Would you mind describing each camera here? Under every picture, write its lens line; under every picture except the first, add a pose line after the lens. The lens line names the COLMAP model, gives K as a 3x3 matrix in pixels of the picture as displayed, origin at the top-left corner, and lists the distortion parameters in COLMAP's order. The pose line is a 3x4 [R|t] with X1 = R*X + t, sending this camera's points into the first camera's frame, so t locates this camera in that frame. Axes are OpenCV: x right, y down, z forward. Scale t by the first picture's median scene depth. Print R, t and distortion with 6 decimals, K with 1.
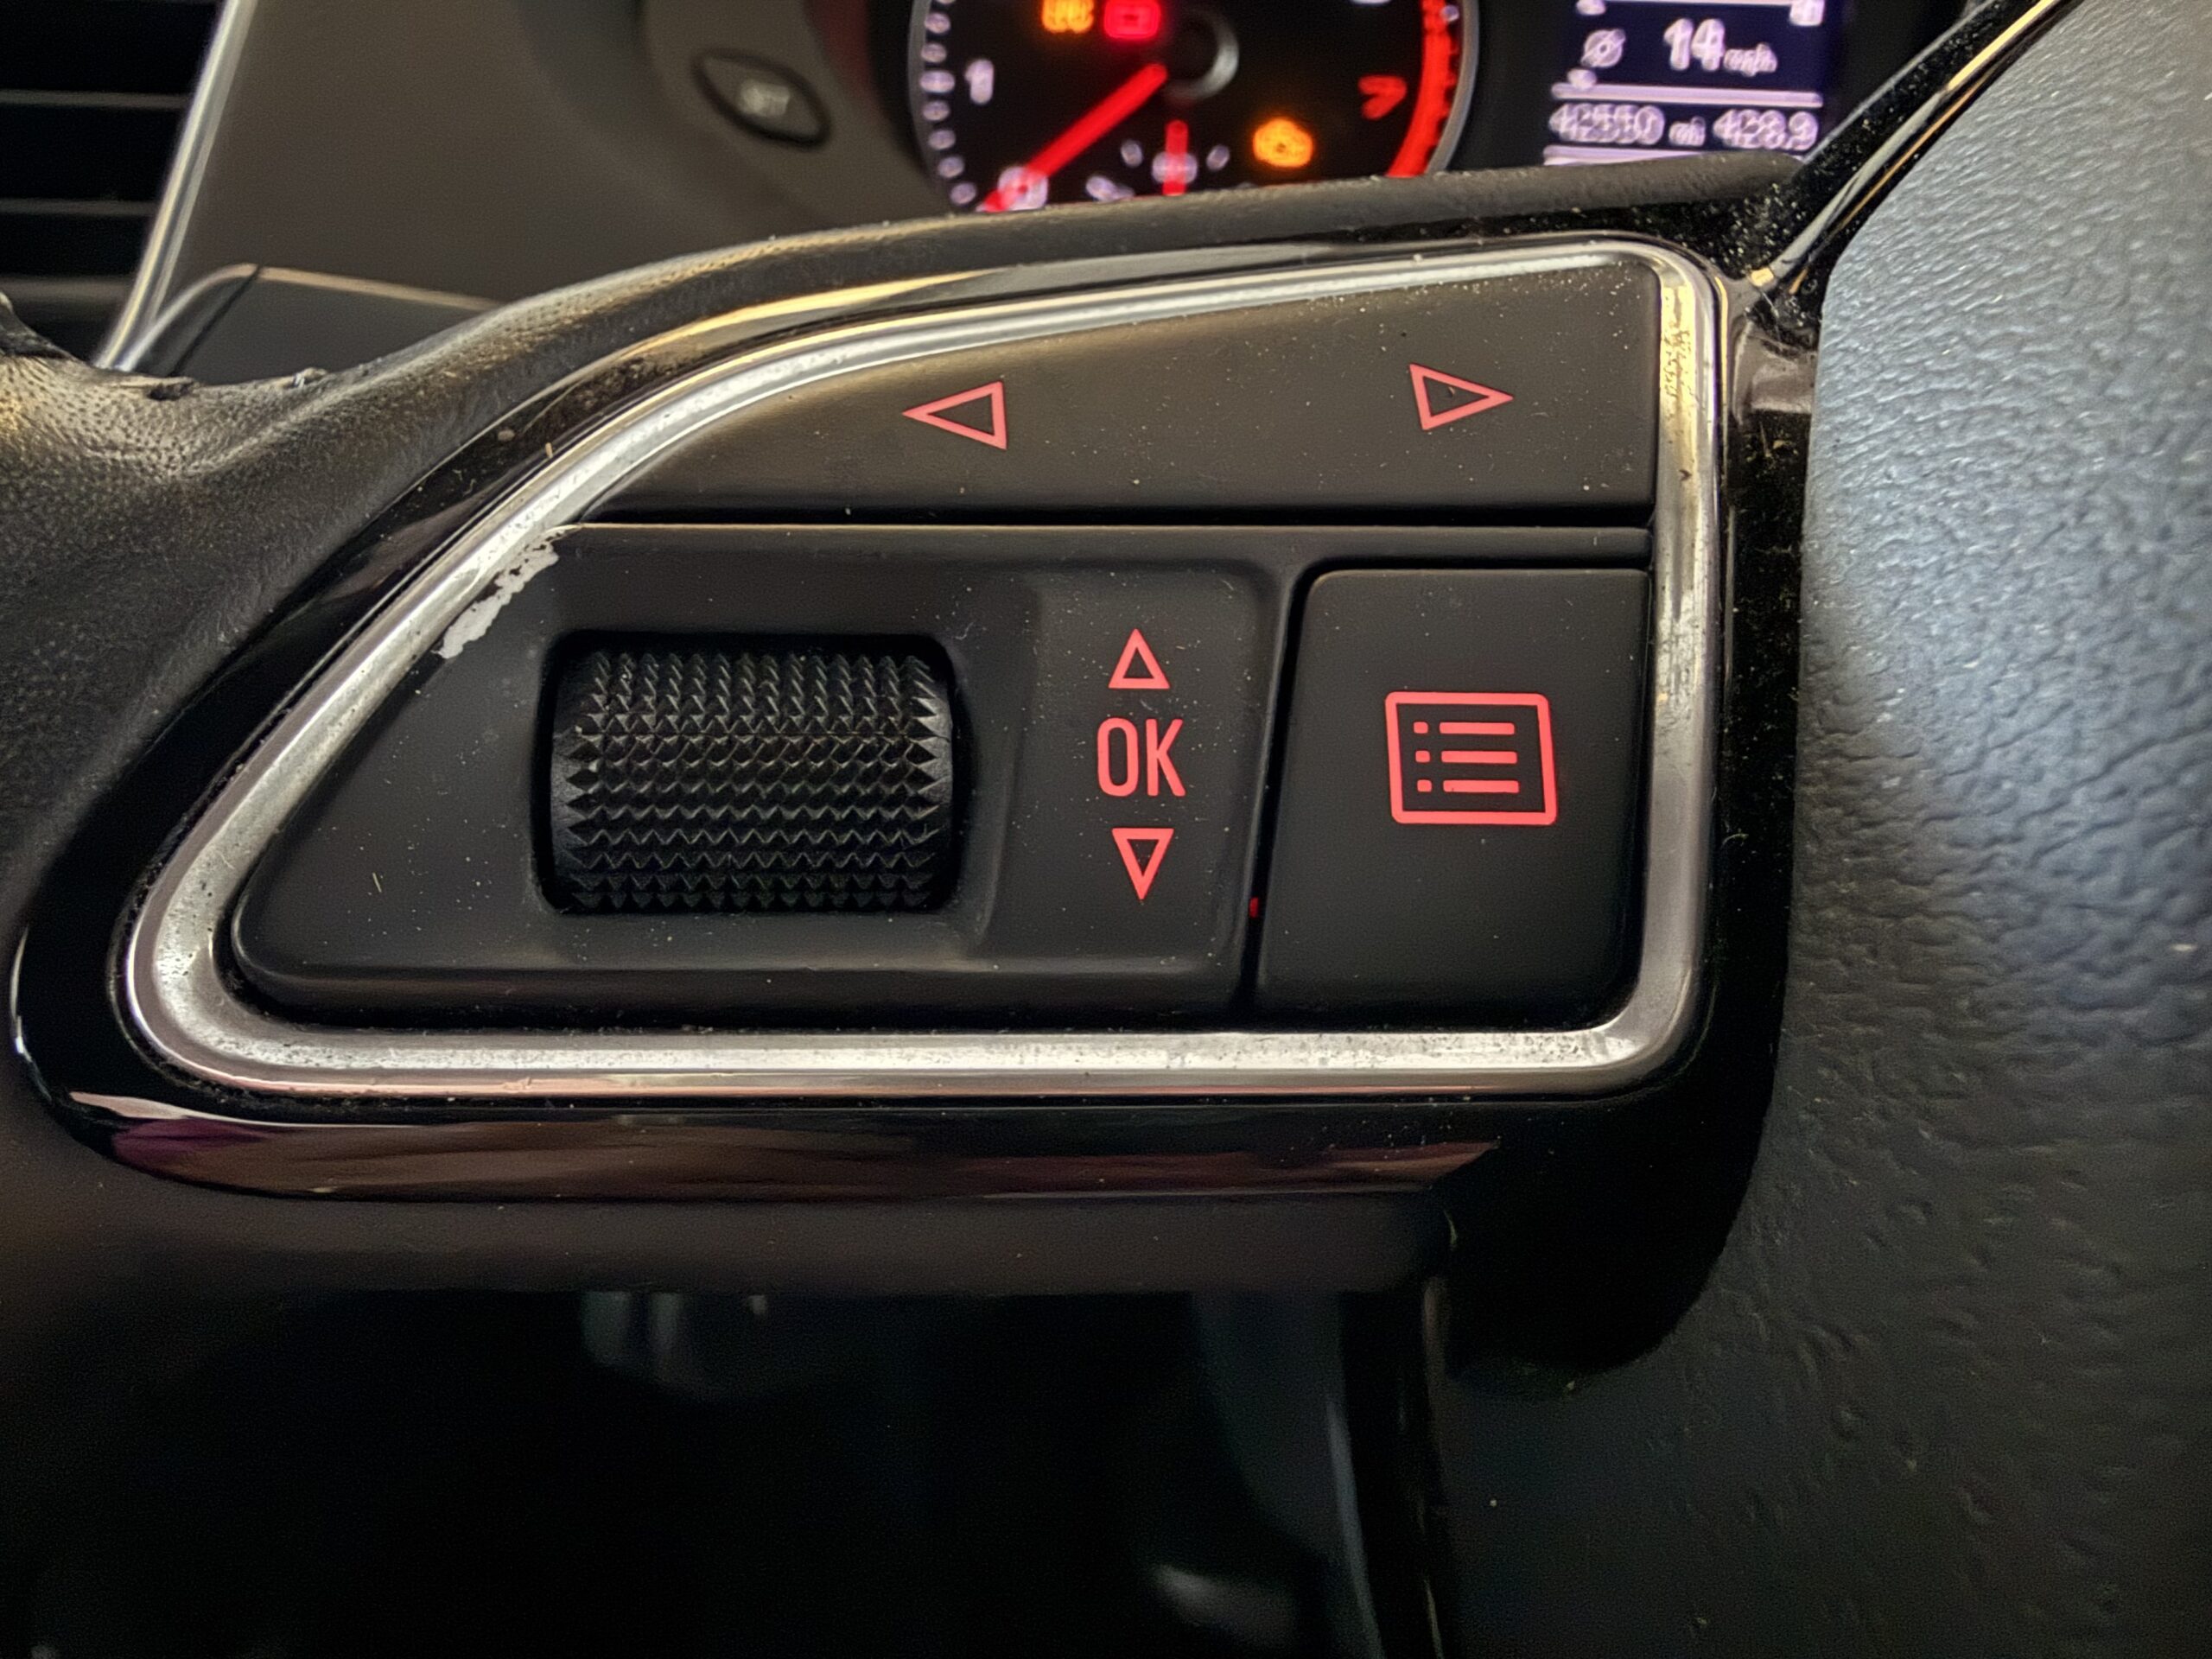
lens RADIAL K [[1635.4, 0, 850.1], [0, 1635.4, 828.7], [0, 0, 1]] dist [0.038314, 0.003379]
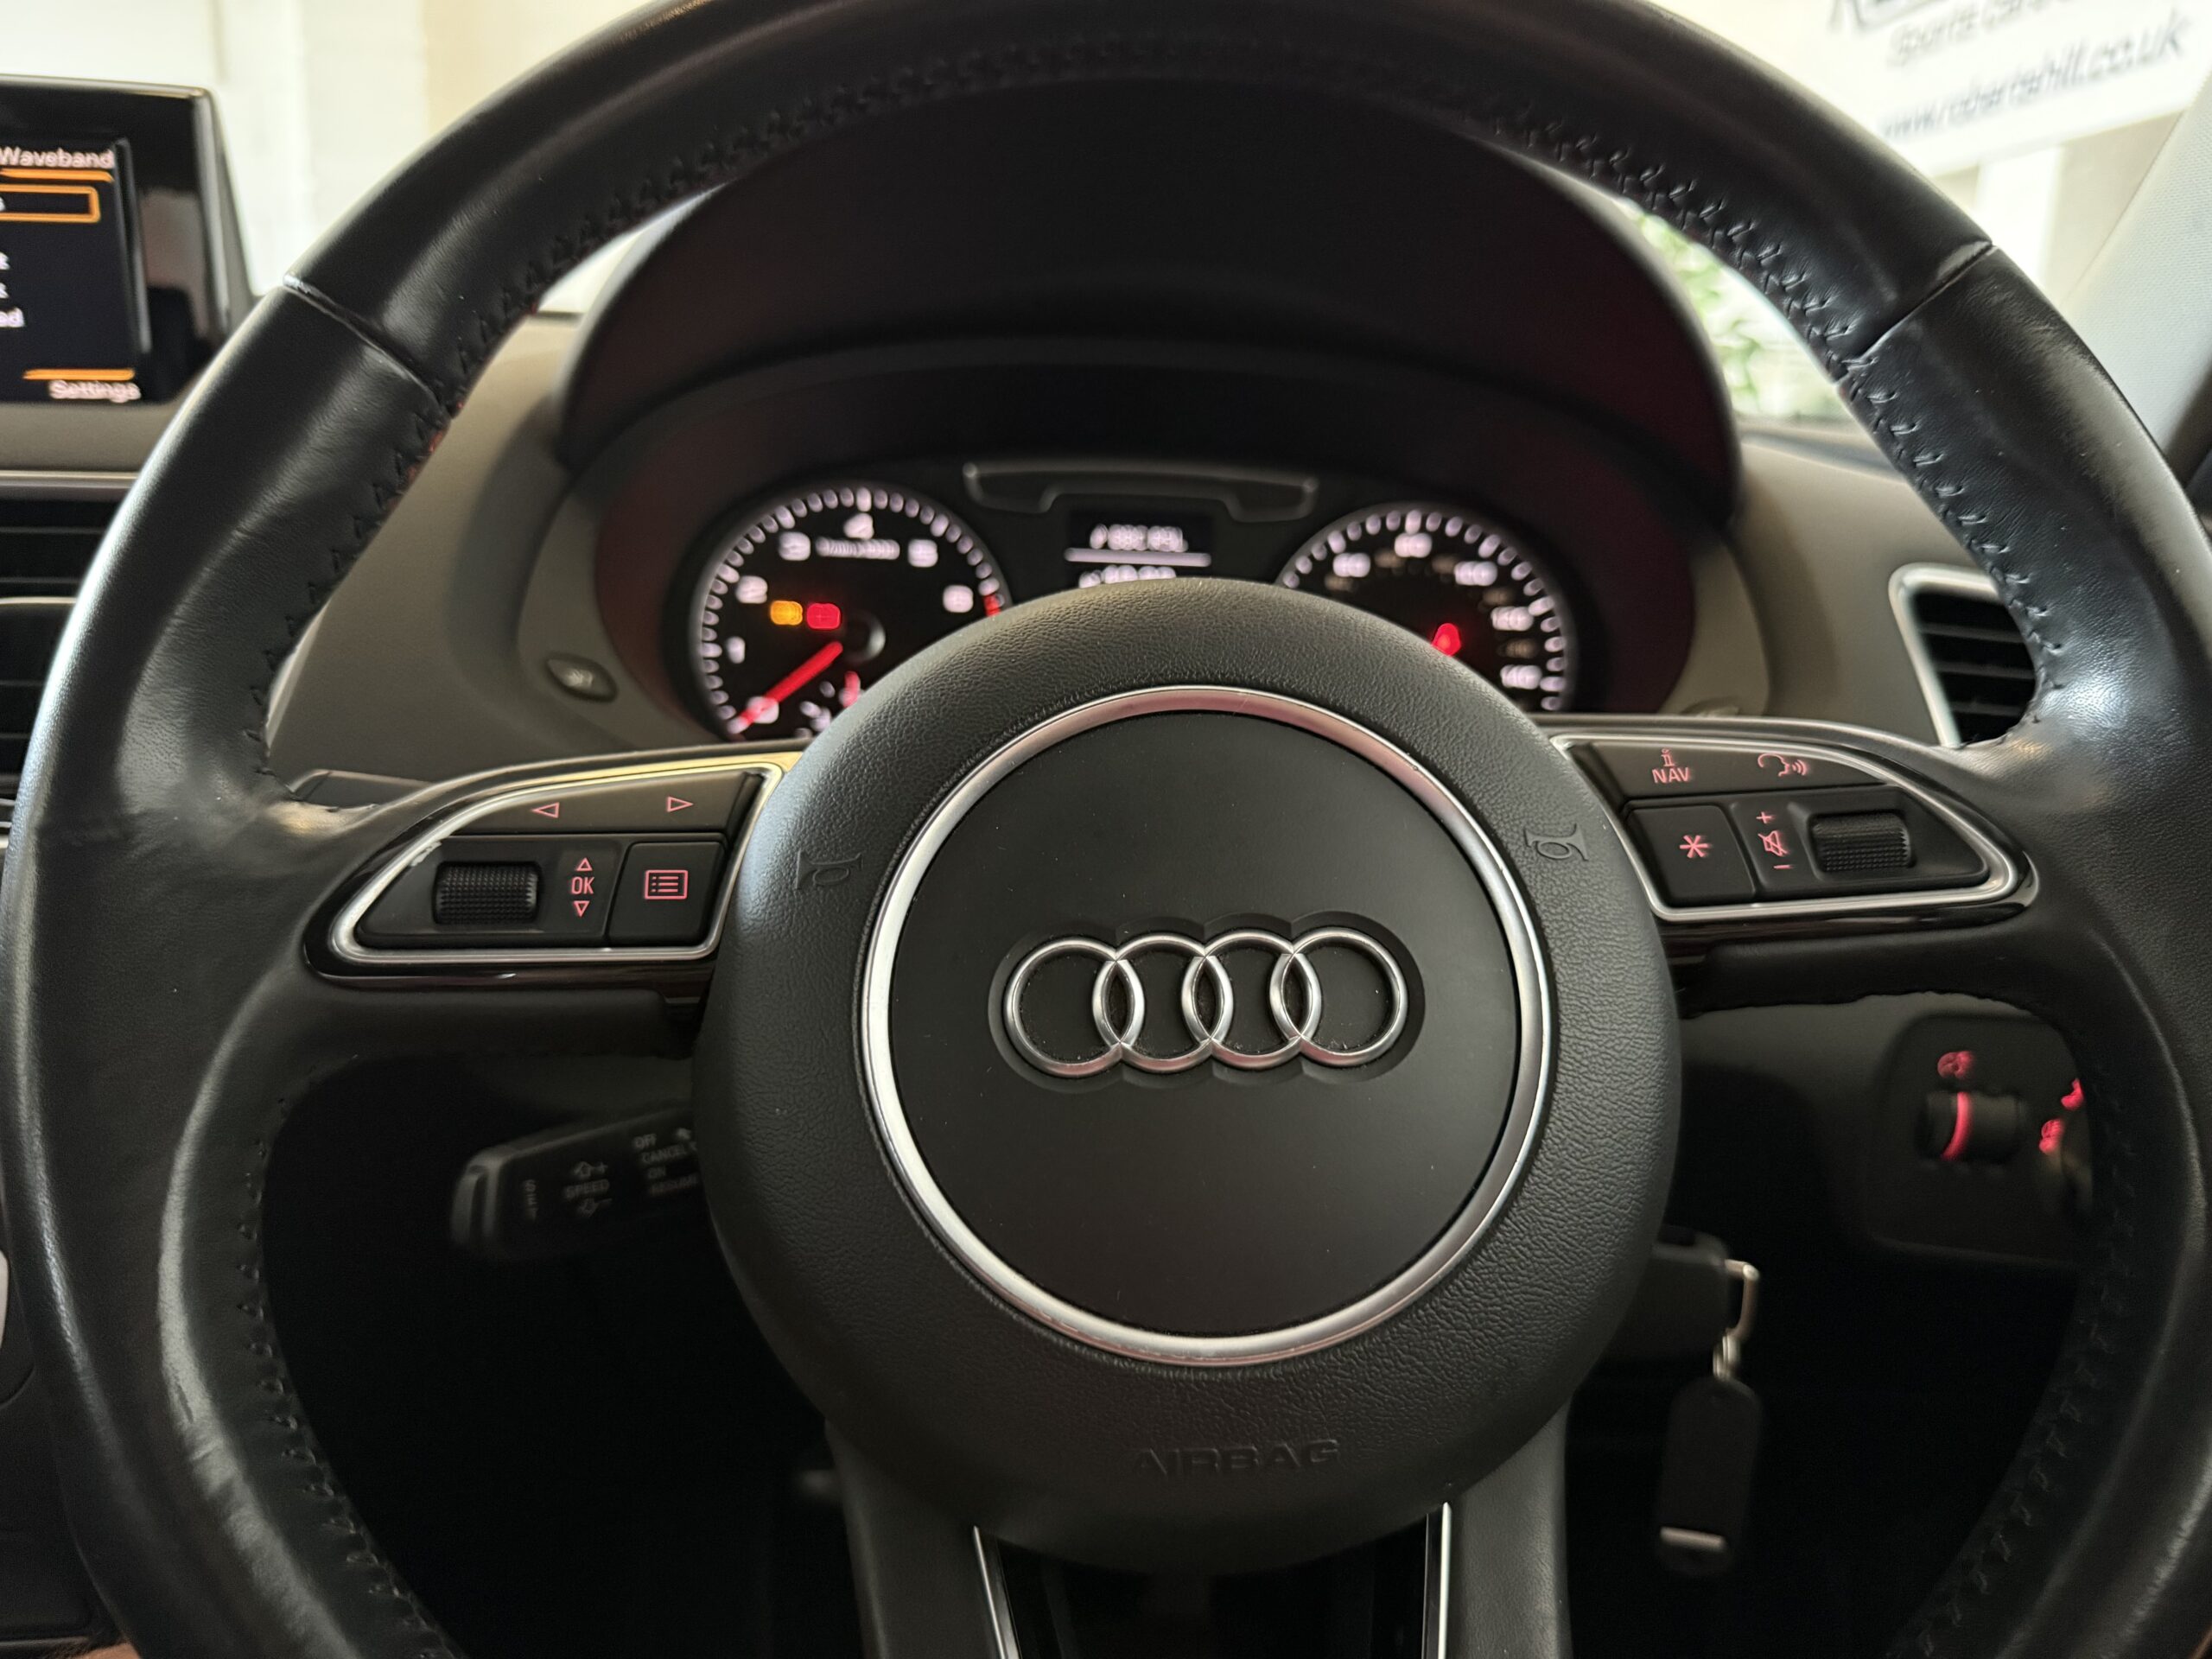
lens RADIAL K [[1663.8, 0, 1106.0], [0, 1663.8, 829.5], [0, 0, 1]] dist [0.011602, -0.049773]
pose [[0.983076, -0.026110, 0.181330, 0.194281], [0.073752, 0.962447, -0.261261, 0.276822], [-0.167699, 0.270212, 0.948084, -0.889190]]
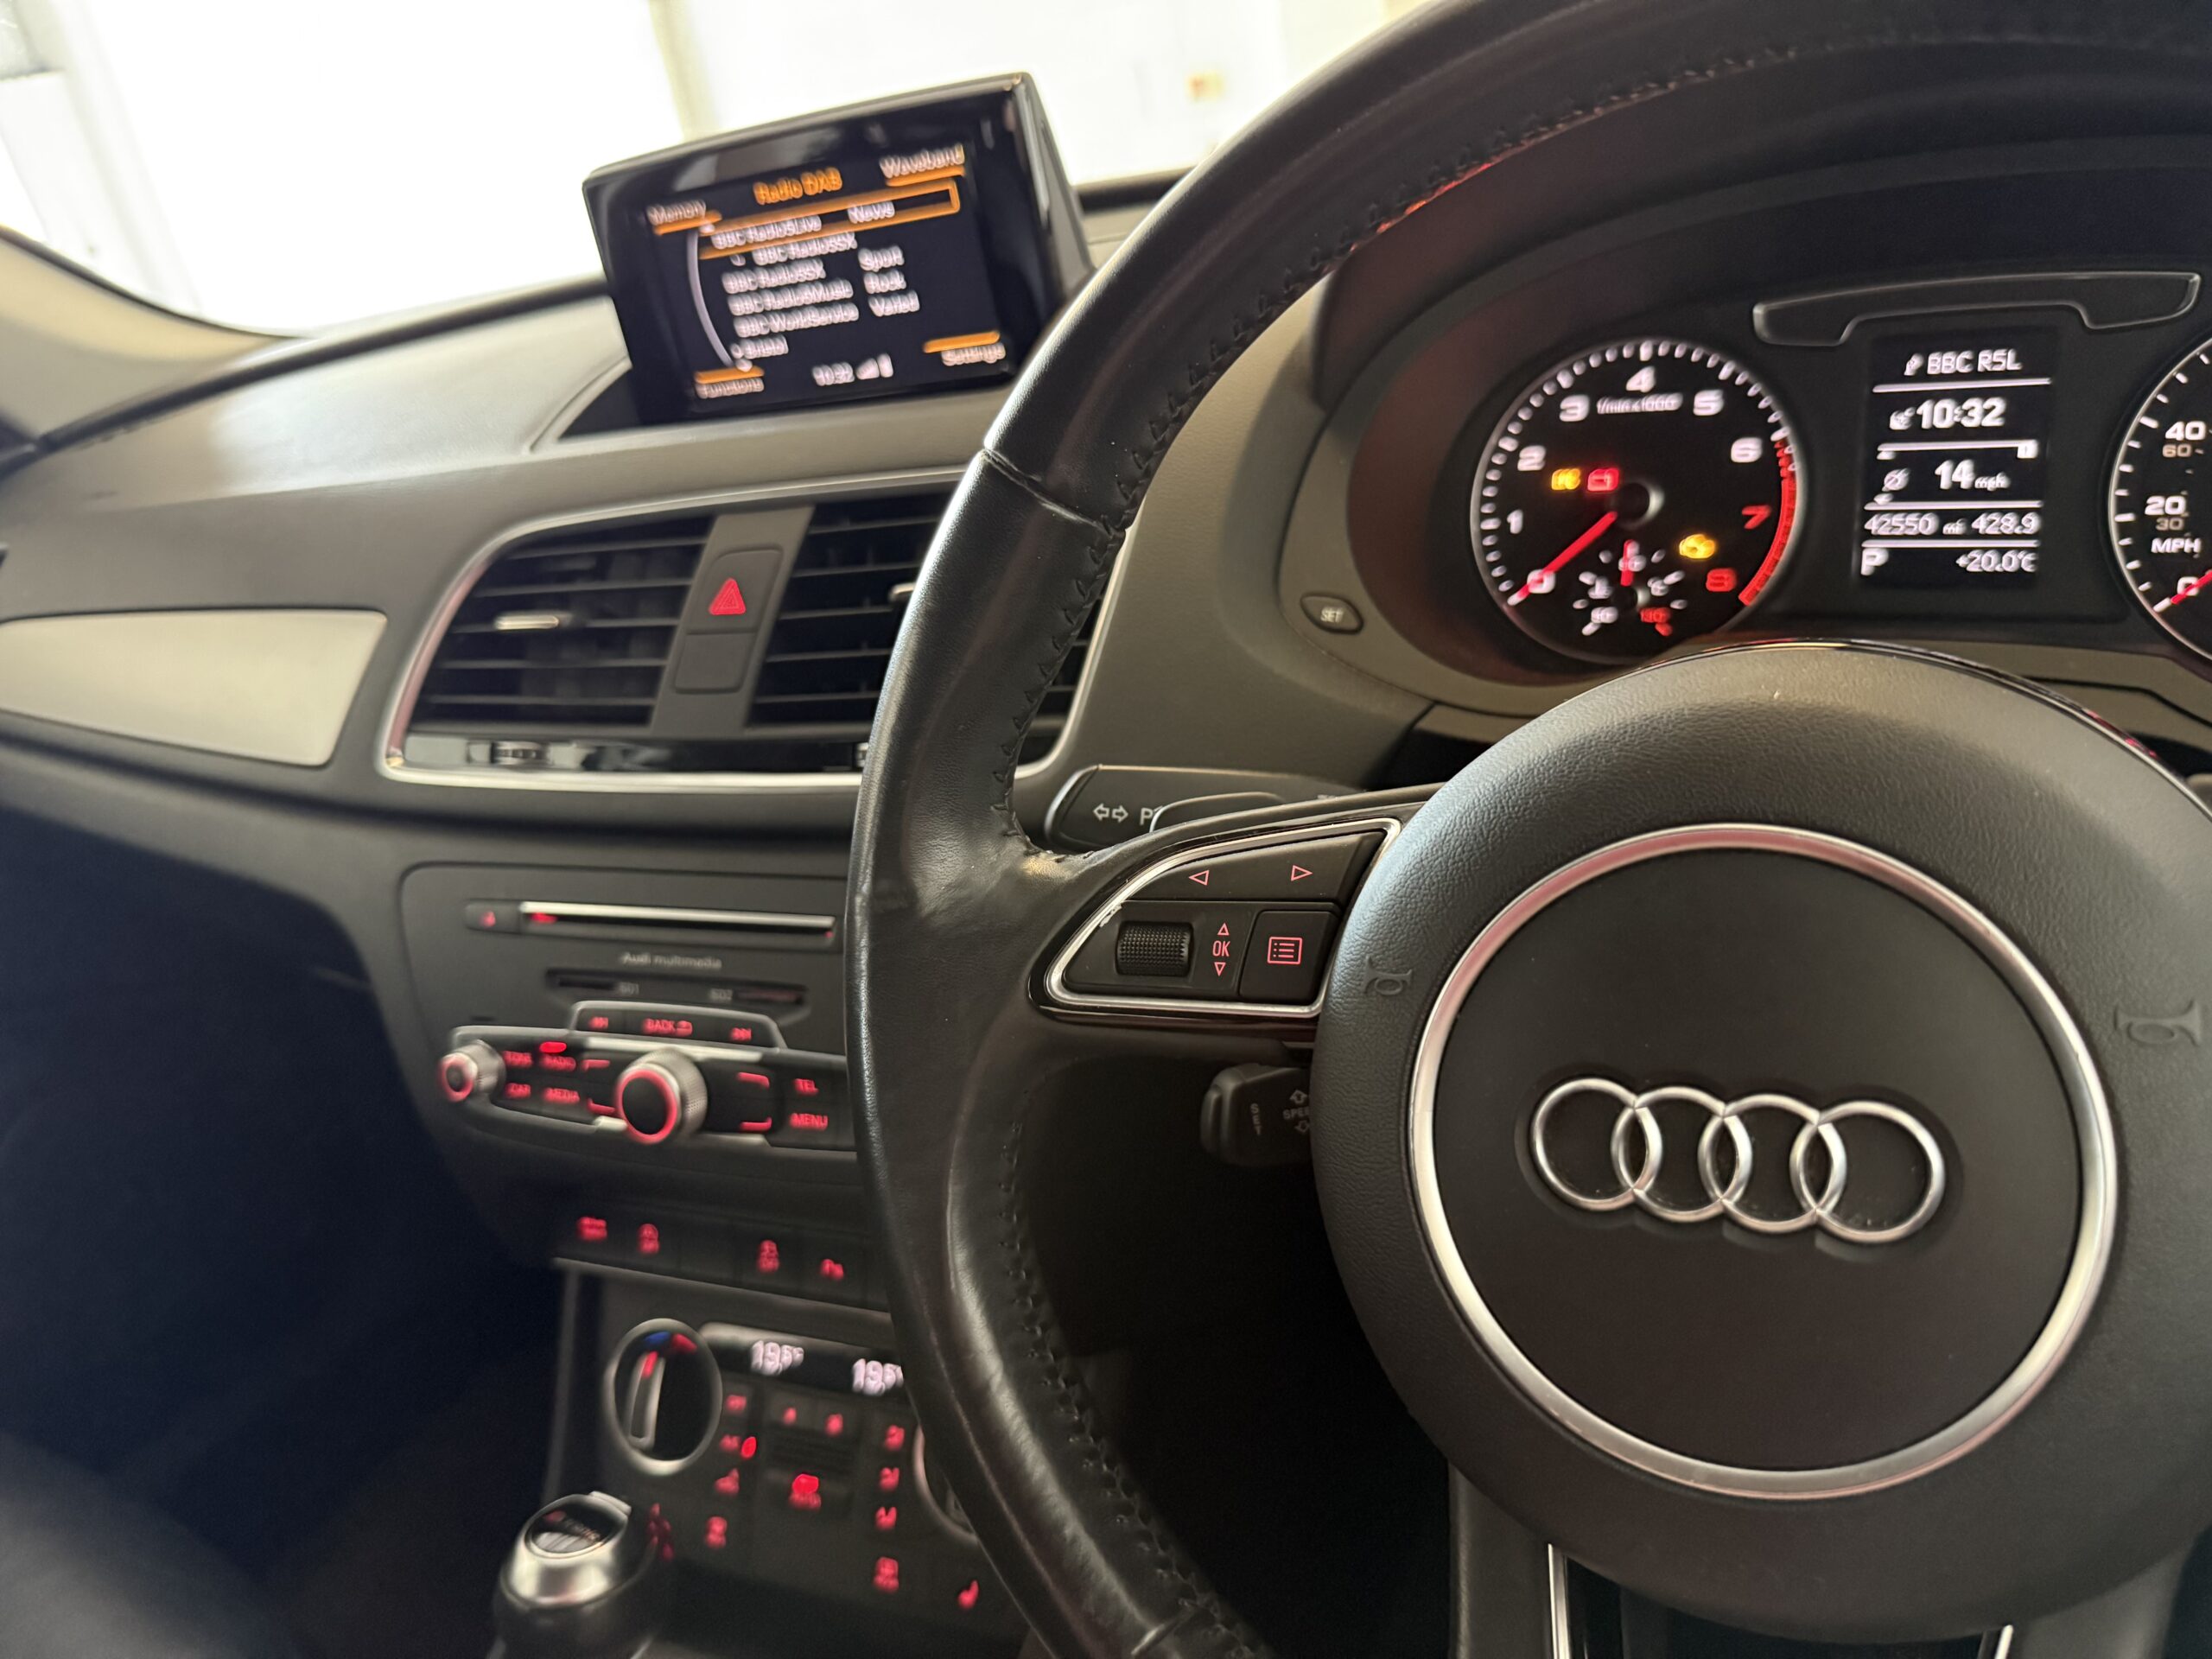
lens RADIAL K [[1631.7, 0, 1106.0], [0, 1631.7, 829.5], [0, 0, 1]] dist [0.026144, -0.060784]
pose [[0.922802, -0.015790, -0.384951, 0.480244], [-0.010968, 0.997678, -0.067215, -0.017722], [0.385118, 0.066248, 0.920486, -1.020795]]
